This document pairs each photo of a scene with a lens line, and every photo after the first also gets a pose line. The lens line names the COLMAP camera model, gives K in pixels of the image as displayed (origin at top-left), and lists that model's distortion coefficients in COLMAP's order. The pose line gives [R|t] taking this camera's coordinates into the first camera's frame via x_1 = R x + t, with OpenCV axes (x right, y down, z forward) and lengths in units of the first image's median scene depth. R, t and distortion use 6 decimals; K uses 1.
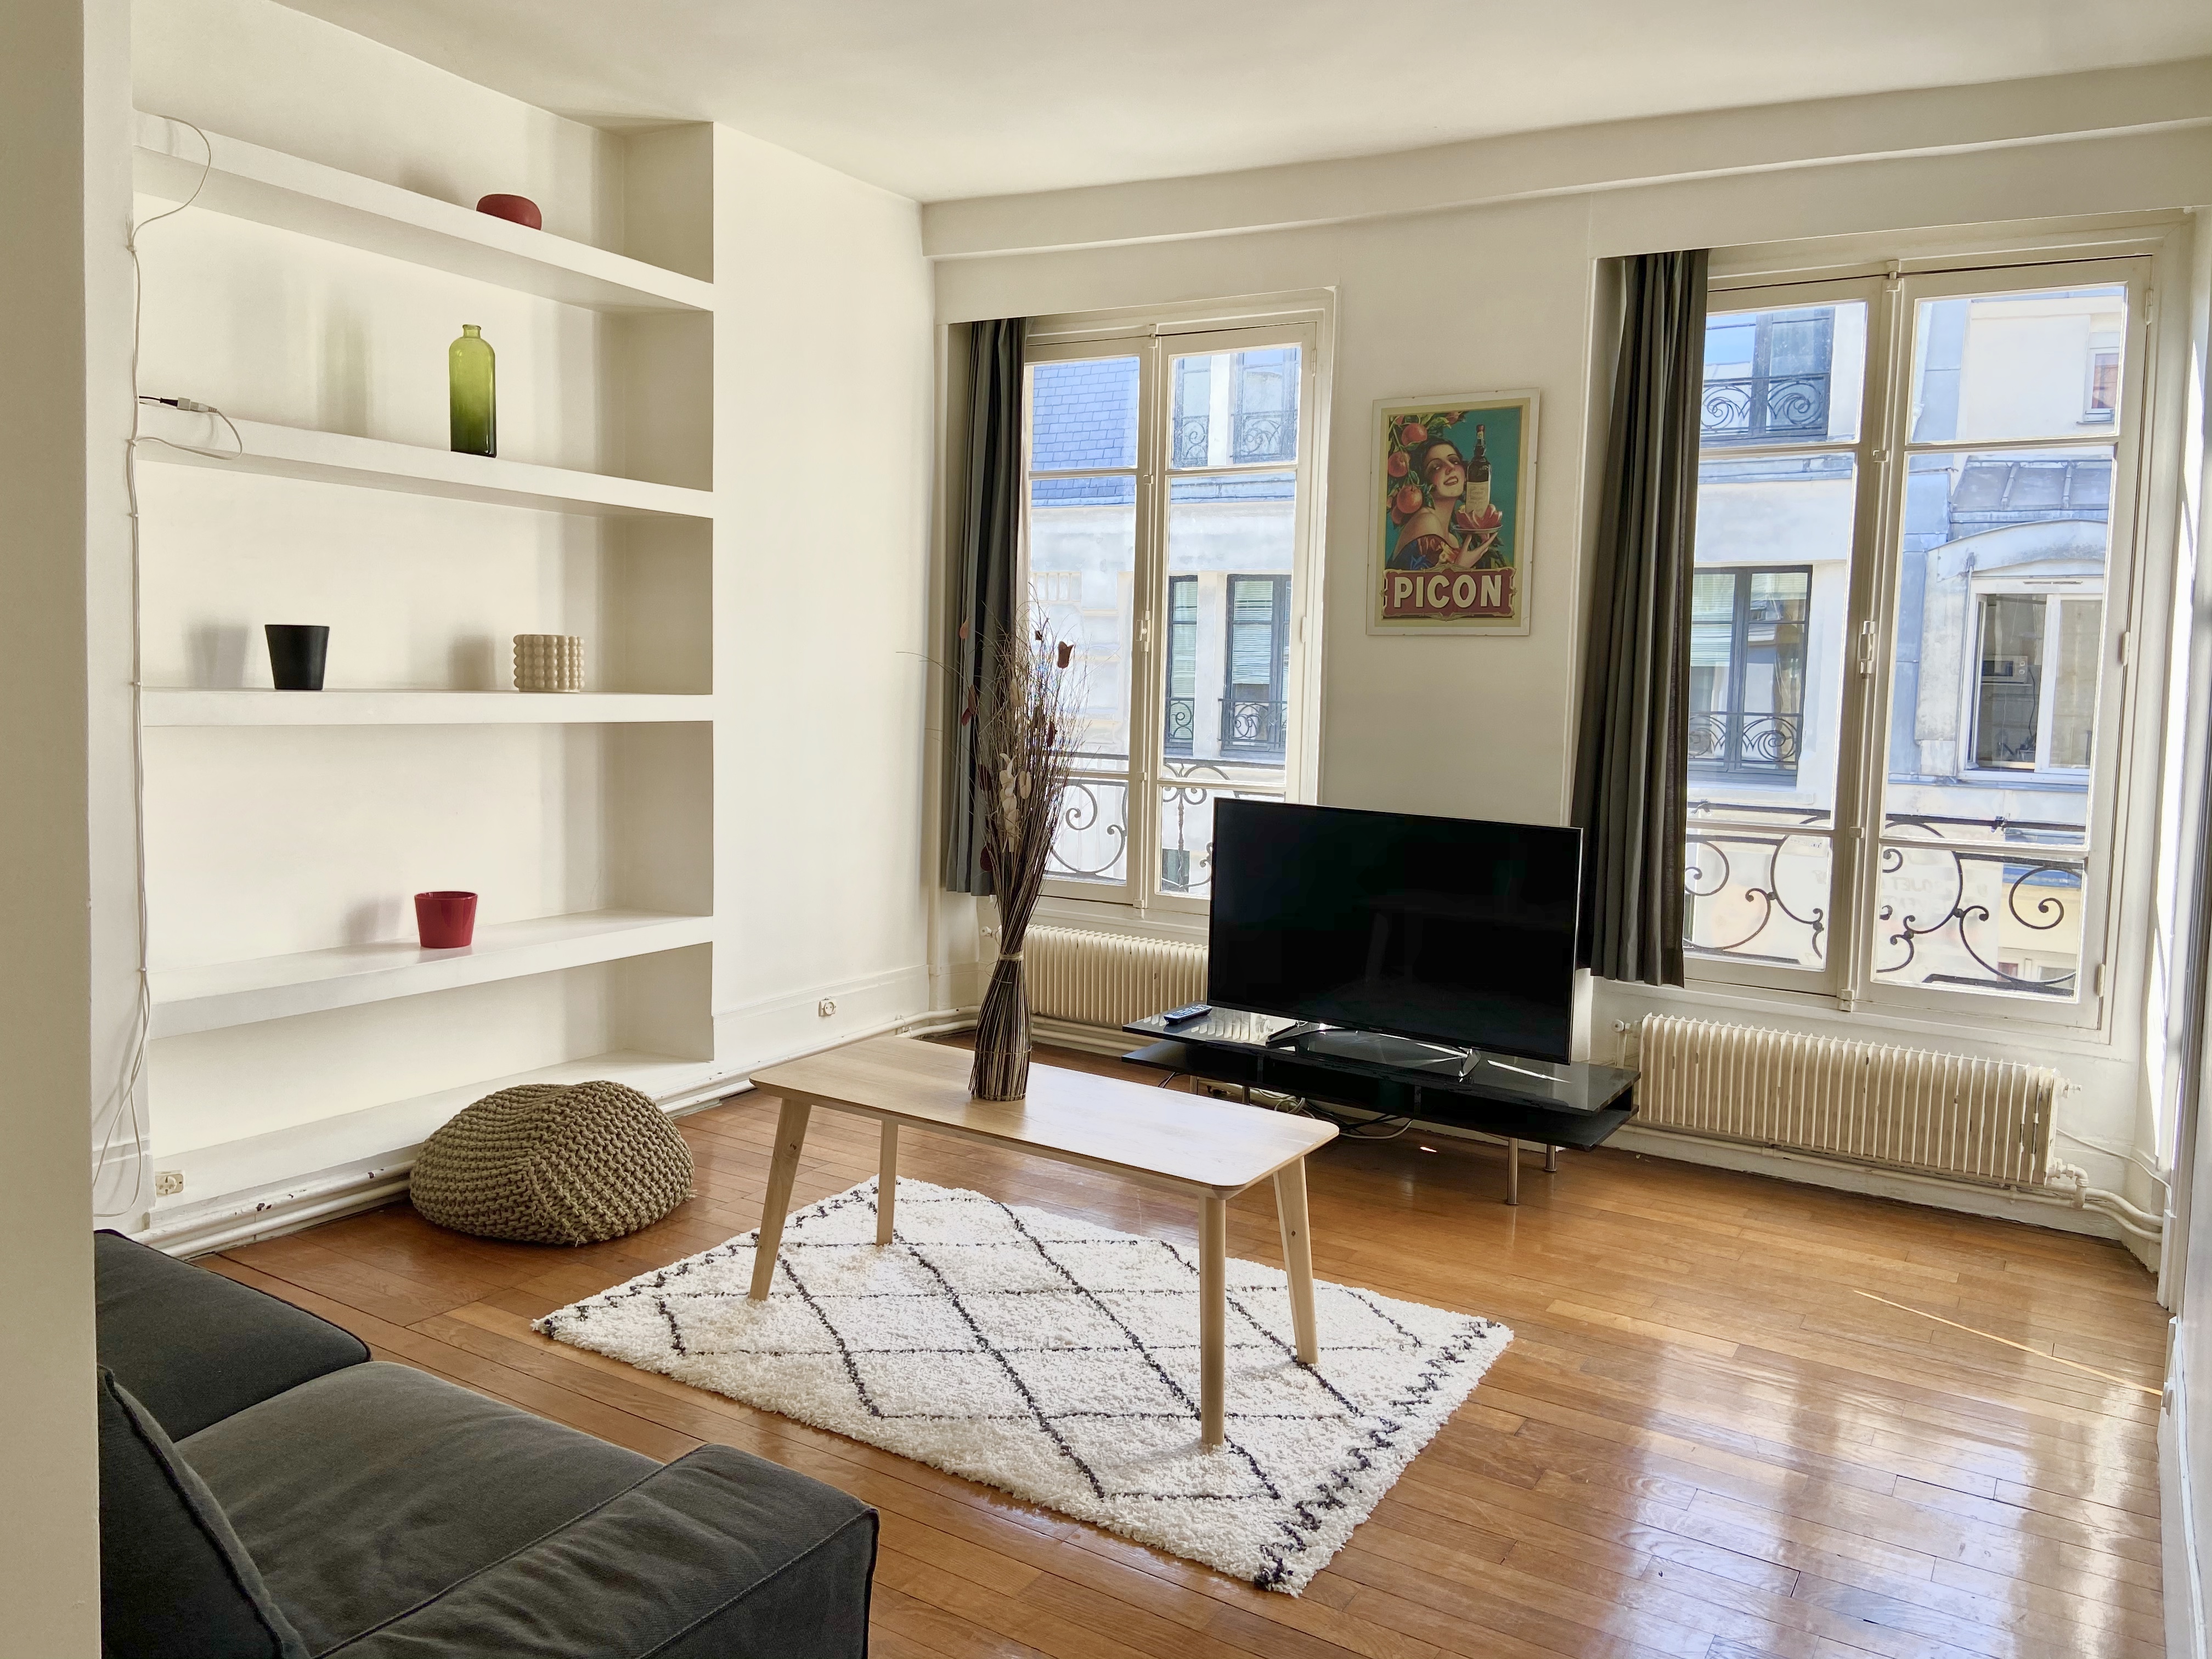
lens RADIAL K [[1693.0, 0, 1106.0], [0, 1693.0, 829.5], [0, 0, 1]] dist [0.066531, -0.098536]
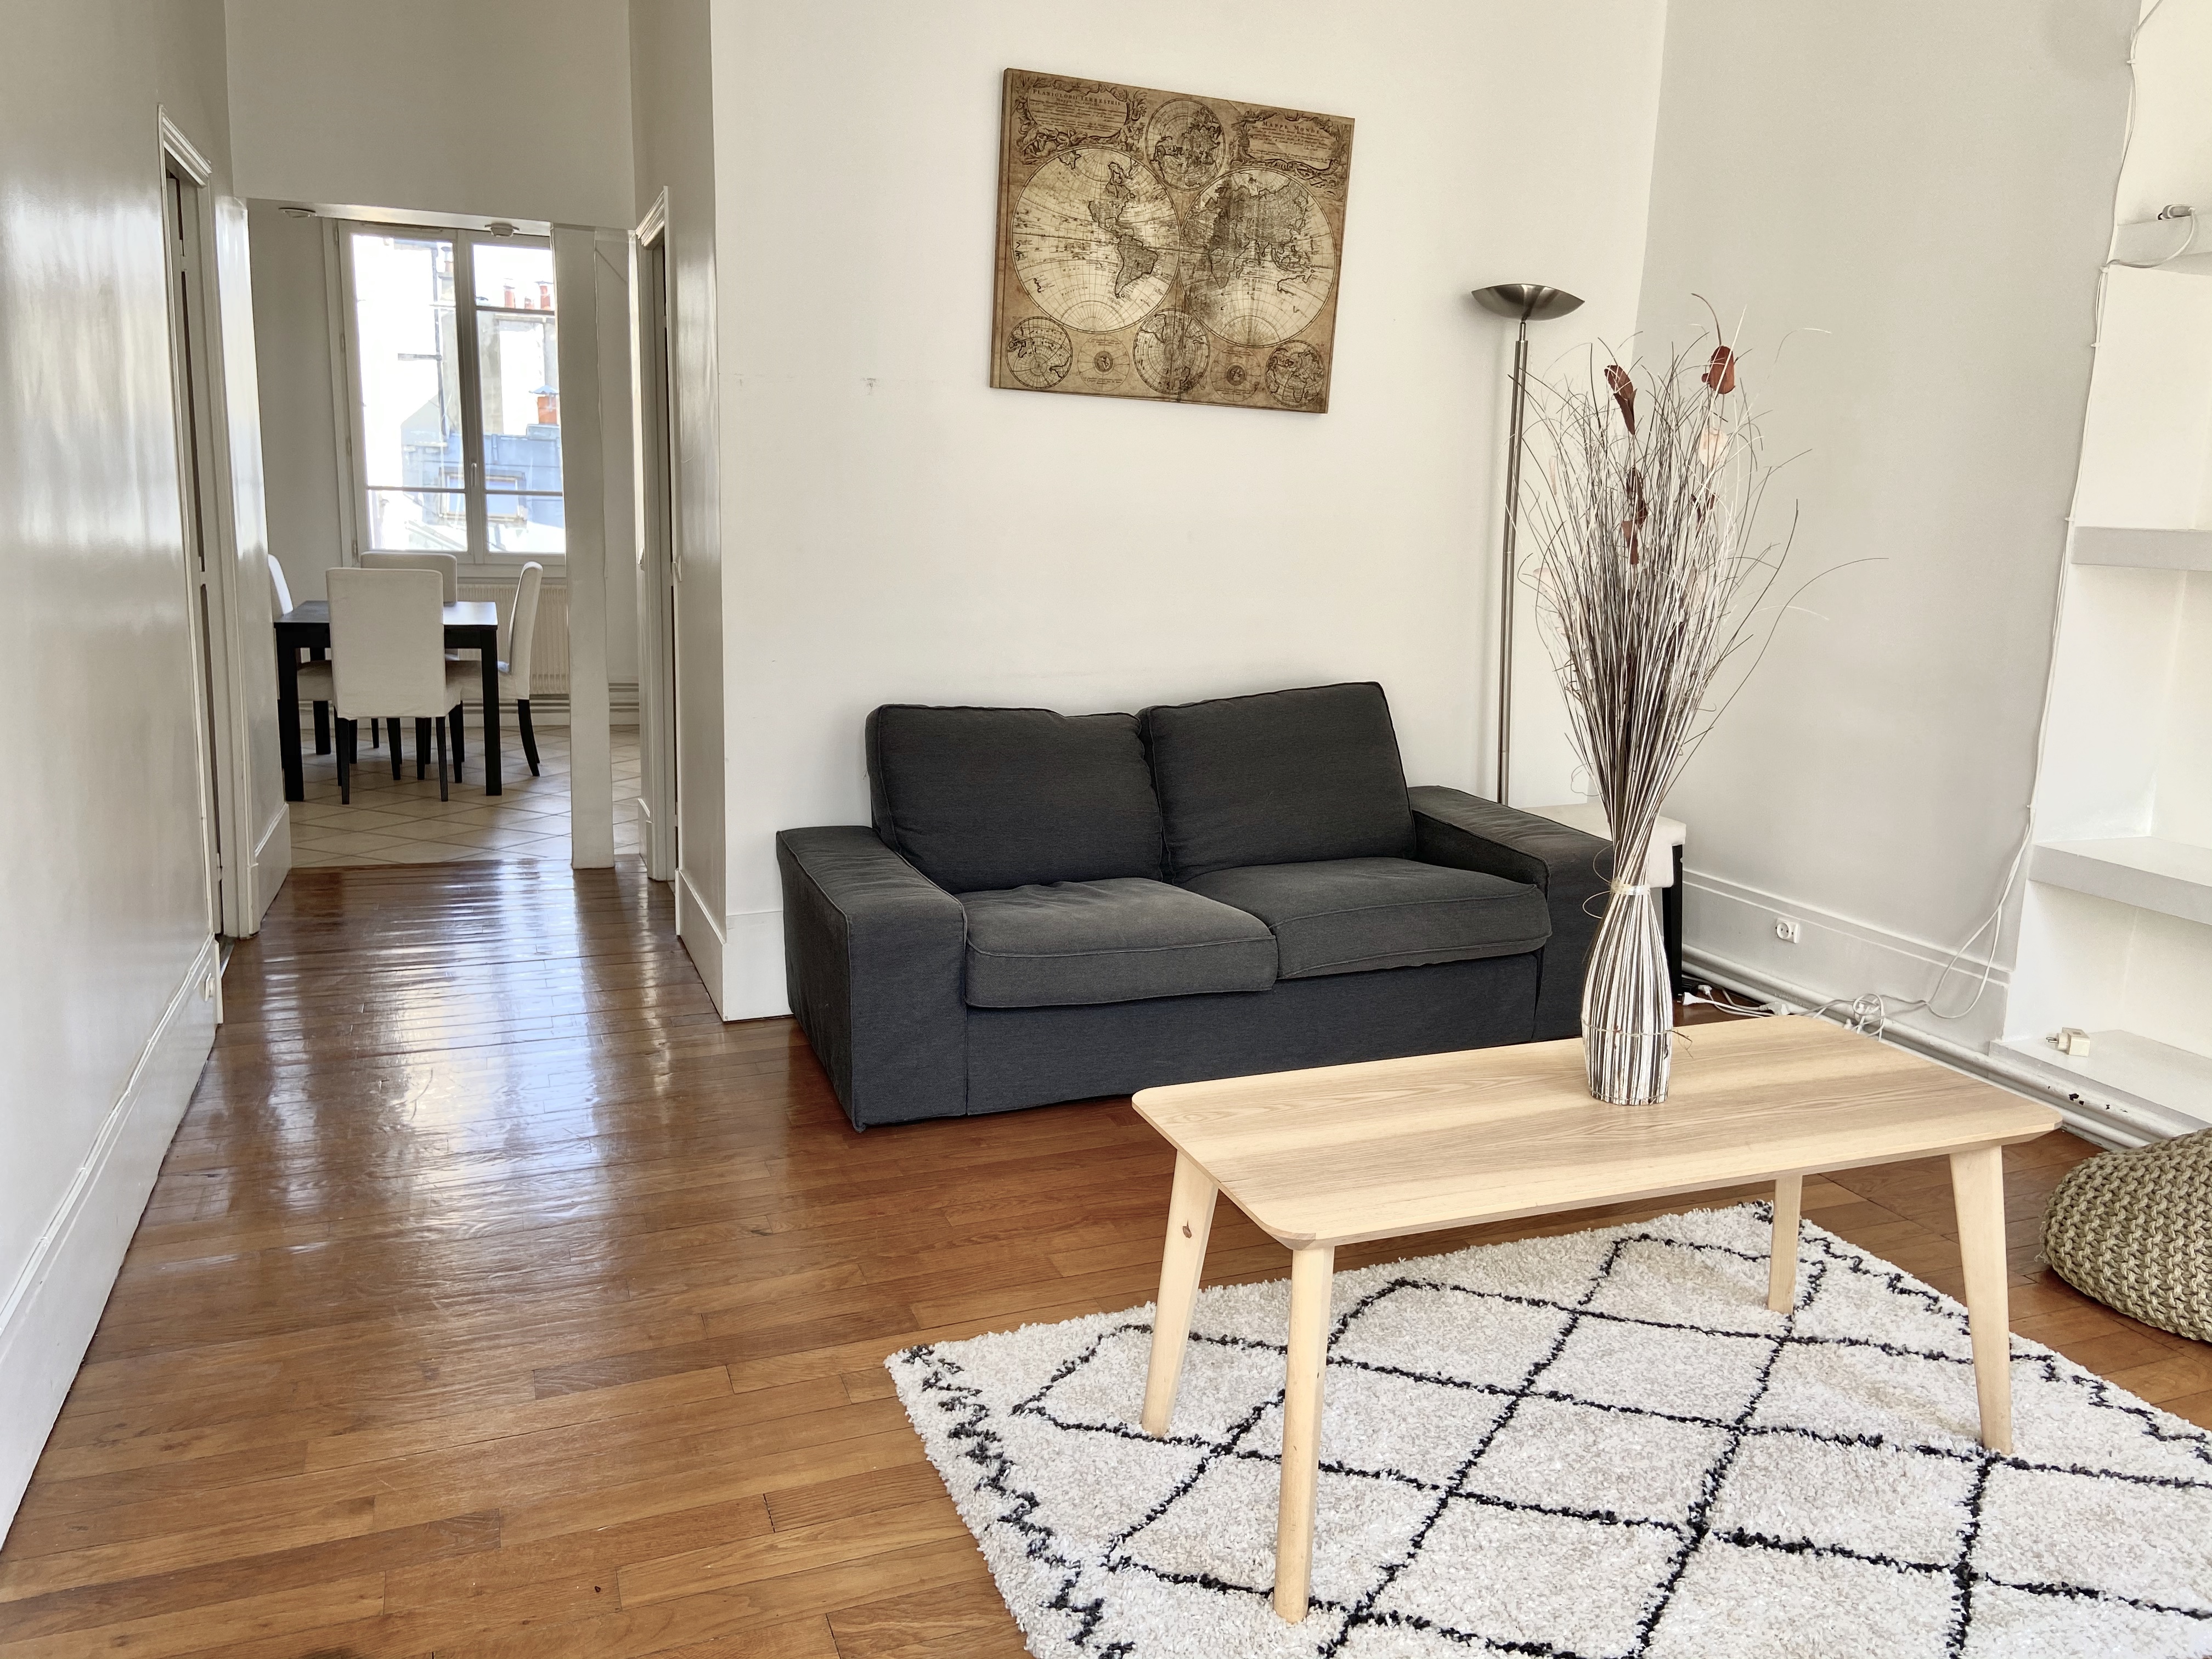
lens RADIAL K [[1693.0, 0, 1106.0], [0, 1693.0, 829.5], [0, 0, 1]] dist [0.066531, -0.098536]
pose [[-0.632604, 0.103411, -0.767540, 0.658412], [-0.116297, 0.967125, 0.226153, -0.084598], [0.765694, 0.232328, -0.599780, 1.396143]]
